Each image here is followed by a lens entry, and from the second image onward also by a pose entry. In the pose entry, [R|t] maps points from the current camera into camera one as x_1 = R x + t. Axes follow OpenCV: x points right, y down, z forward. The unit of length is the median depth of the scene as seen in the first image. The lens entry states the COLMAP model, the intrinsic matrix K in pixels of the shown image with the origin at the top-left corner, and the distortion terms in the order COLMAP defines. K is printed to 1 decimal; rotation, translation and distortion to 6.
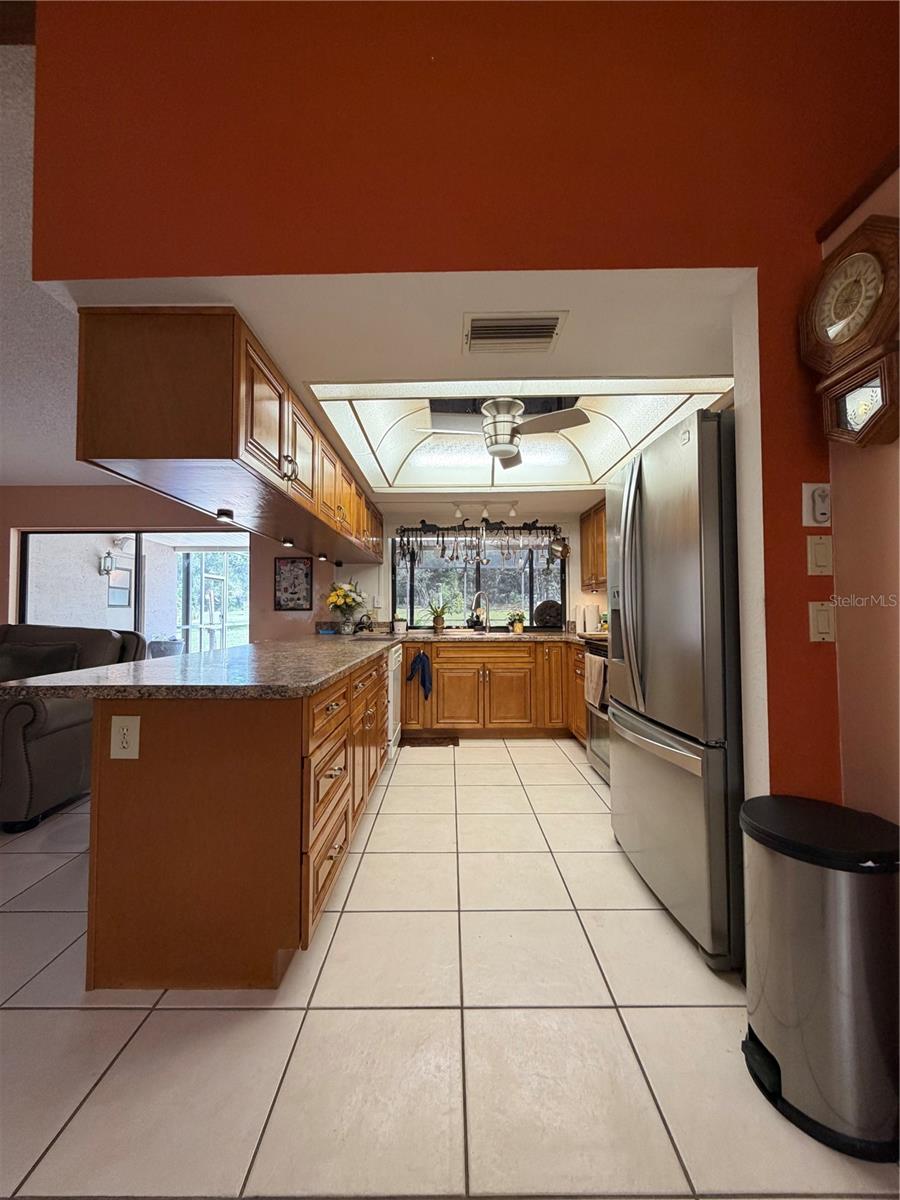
lens RADIAL K [[477.4, 0, 449.1], [0, 477.4, 596.0], [0, 0, 1]] dist [-0.001553, 0.000055]
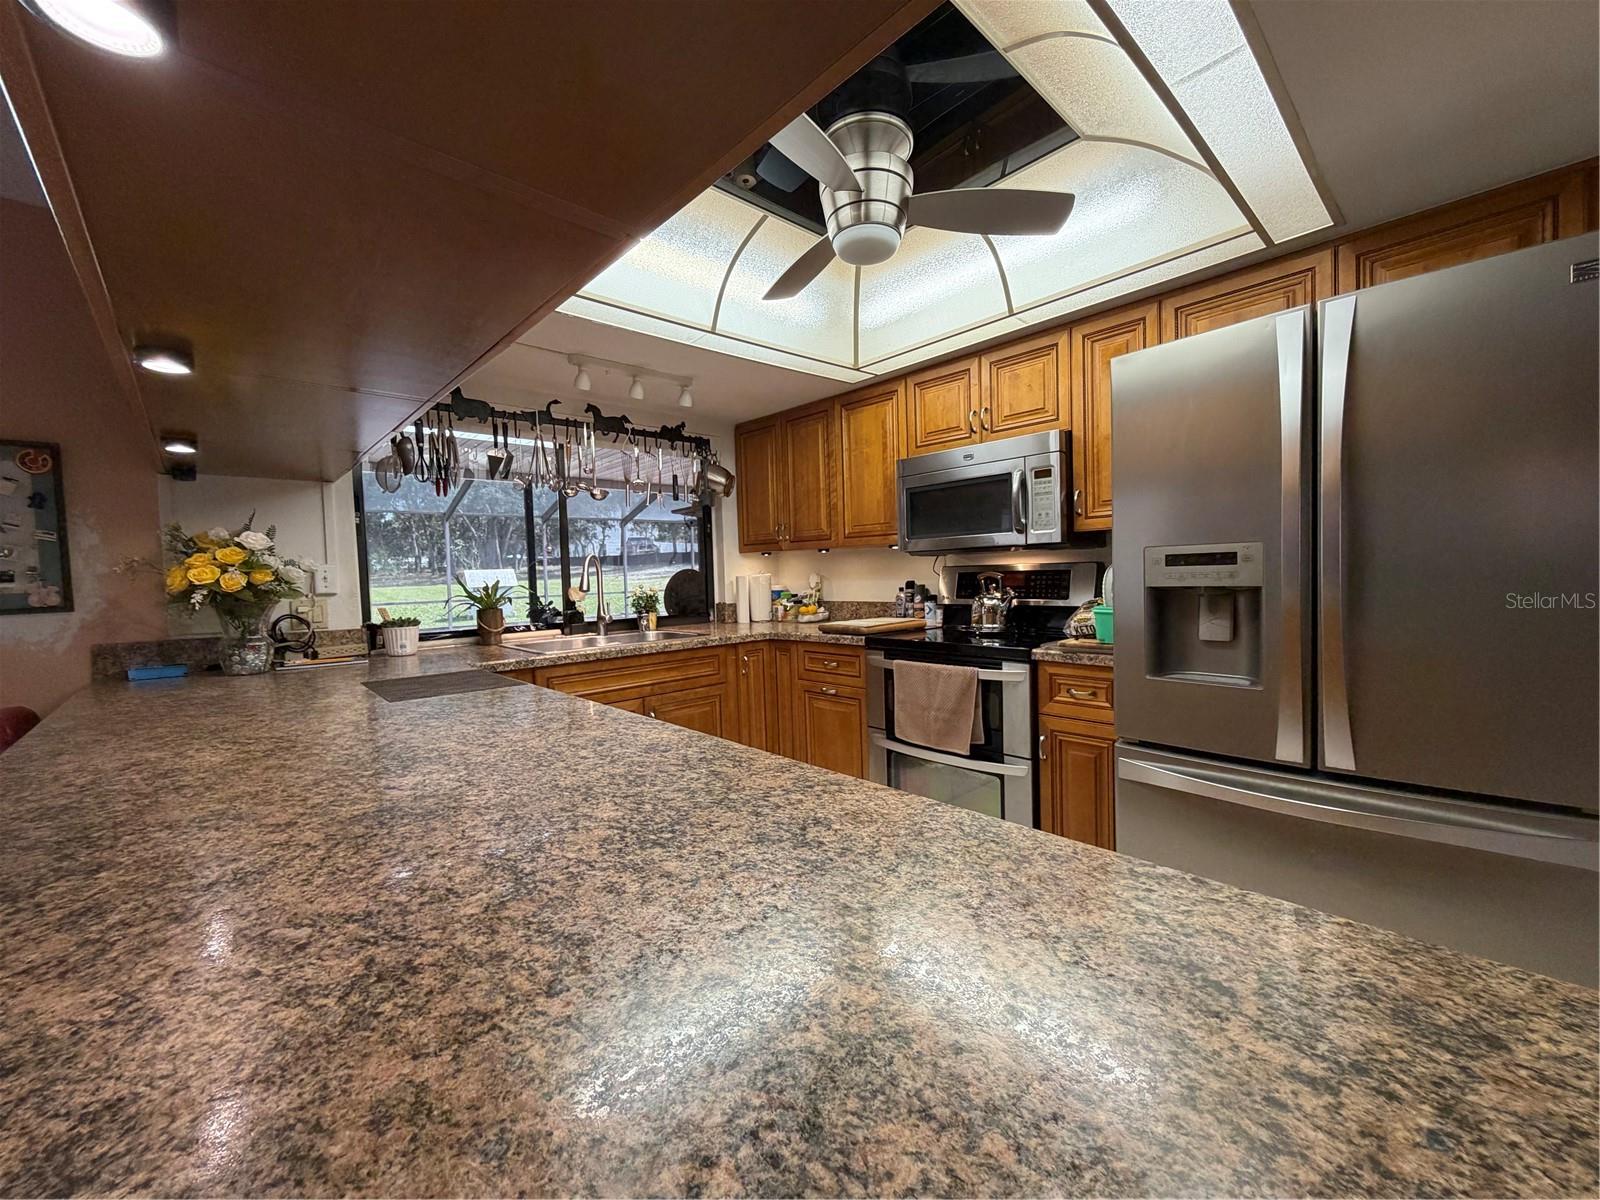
lens RADIAL K [[636.5, 0, 795.8], [0, 636.5, 595.0], [0, 0, 1]] dist [-0.001553, 0.000055]
pose [[0.733287, -0.042274, 0.678604, -0.233504], [0.005029, 0.998375, 0.056761, -0.002763], [-0.679901, -0.038209, 0.732308, 0.379002]]
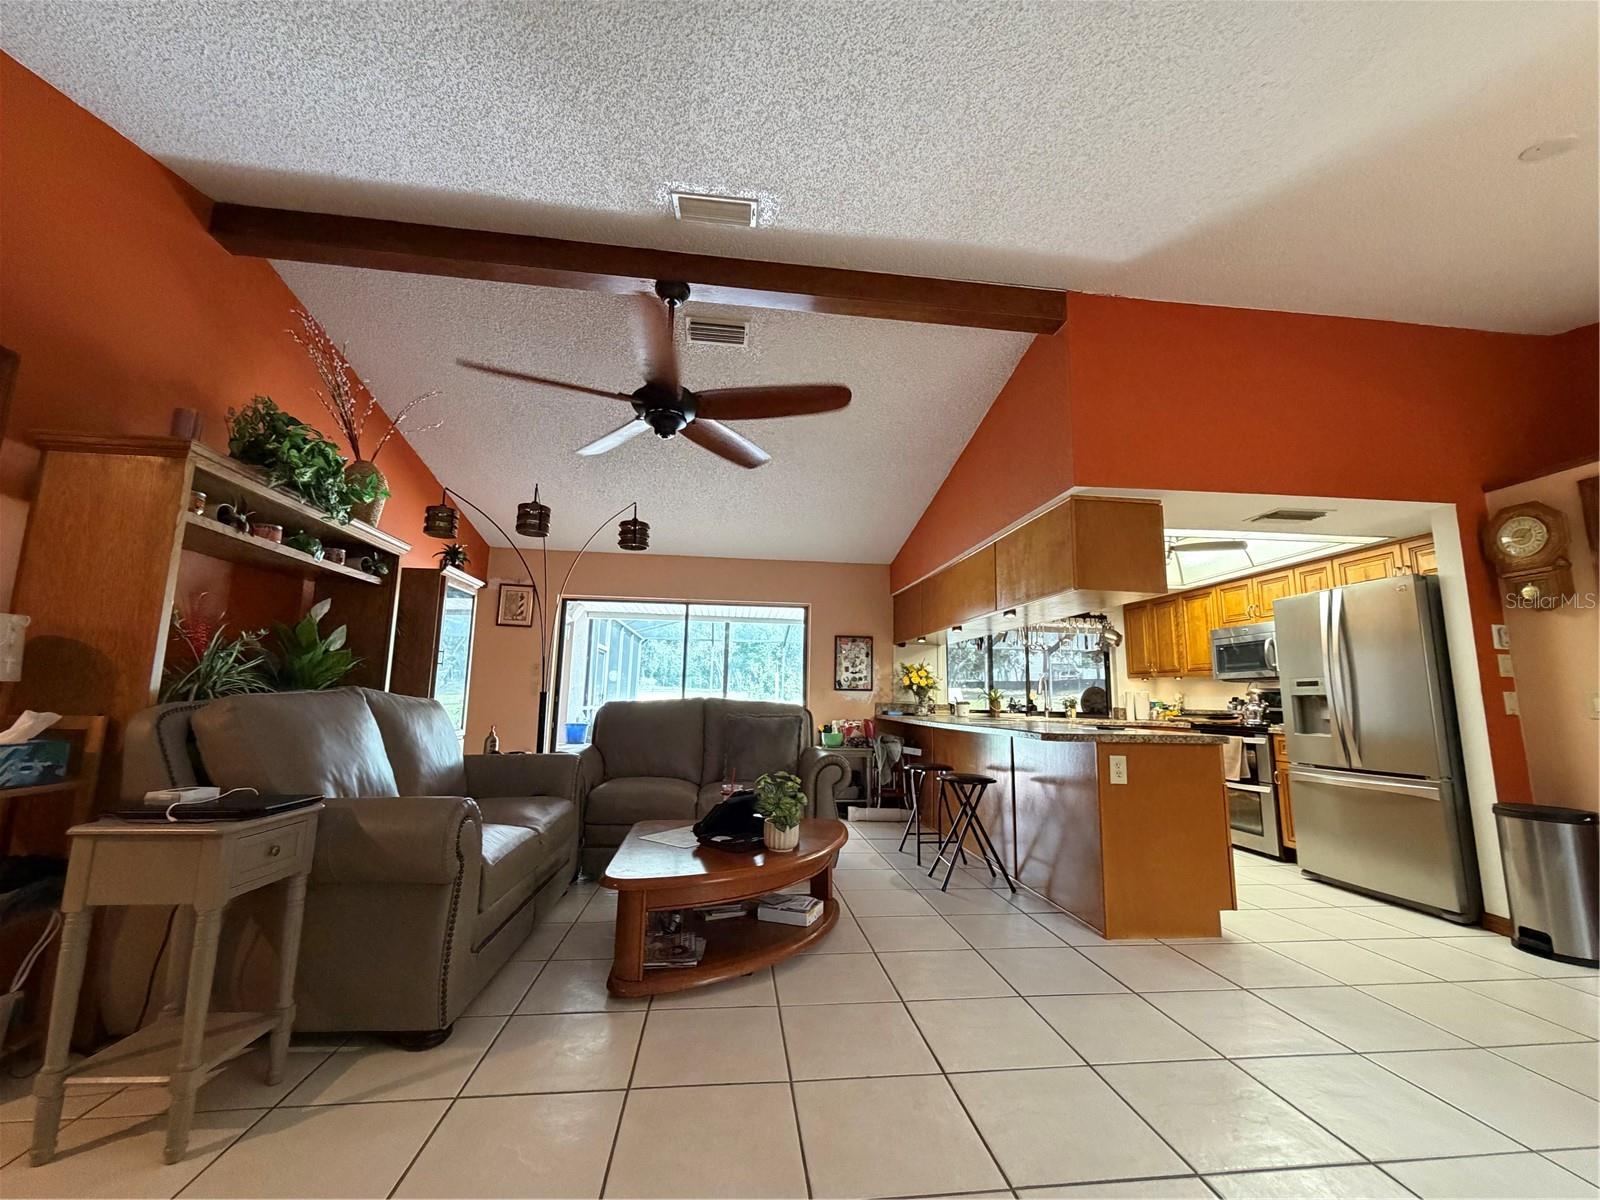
lens RADIAL K [[638.5, 0, 803.8], [0, 638.5, 603.4], [0, 0, 1]] dist [-0.002026, -0.000134]
pose [[0.991623, 0.041100, 0.122451, -0.629442], [-0.026547, 0.992636, -0.118190, 0.010890], [-0.126407, 0.113949, 0.985412, -0.309061]]
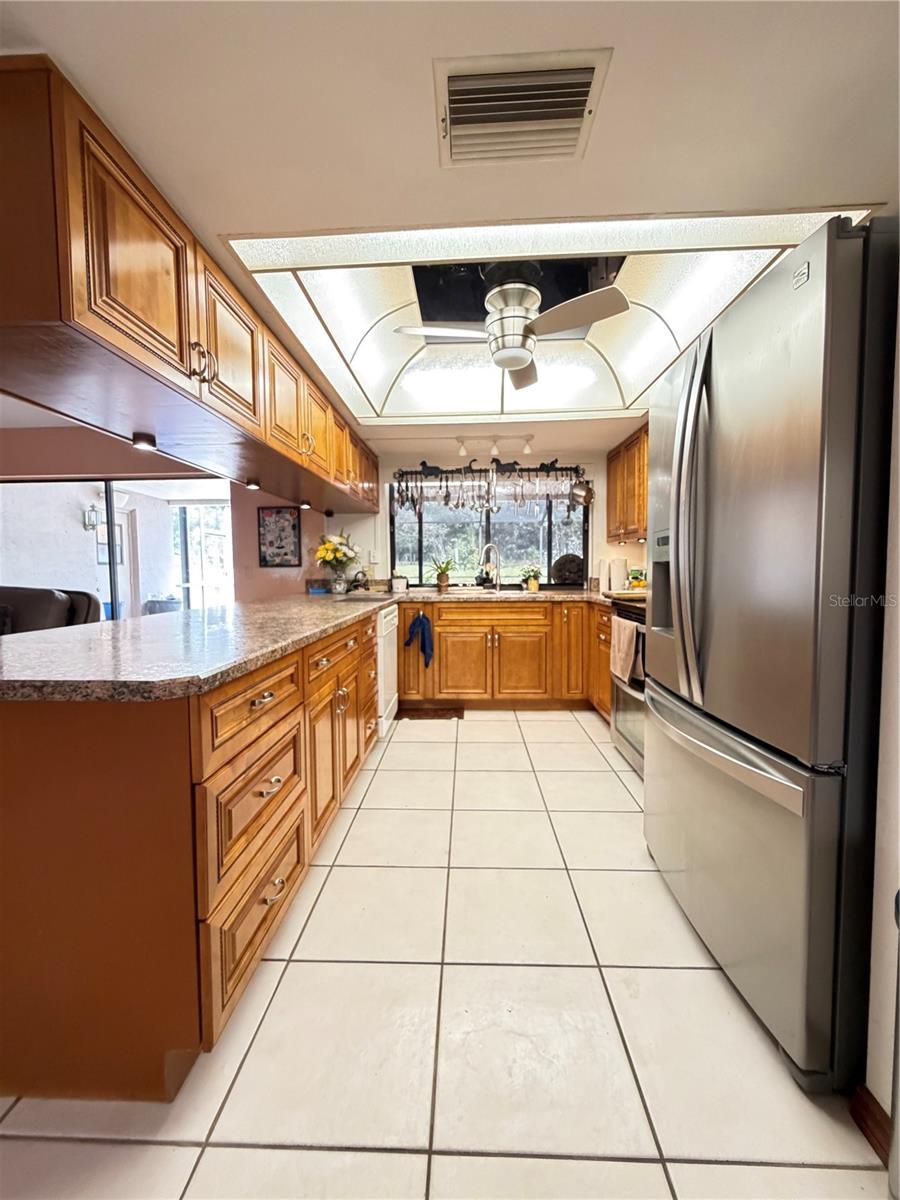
lens RADIAL K [[477.4, 0, 449.1], [0, 477.4, 596.0], [0, 0, 1]] dist [-0.001553, 0.000055]
pose [[0.999262, -0.002169, -0.038361, 0.025029], [0.005622, 0.995913, 0.090141, 0.006115], [0.038009, -0.090291, 0.995190, 0.123387]]
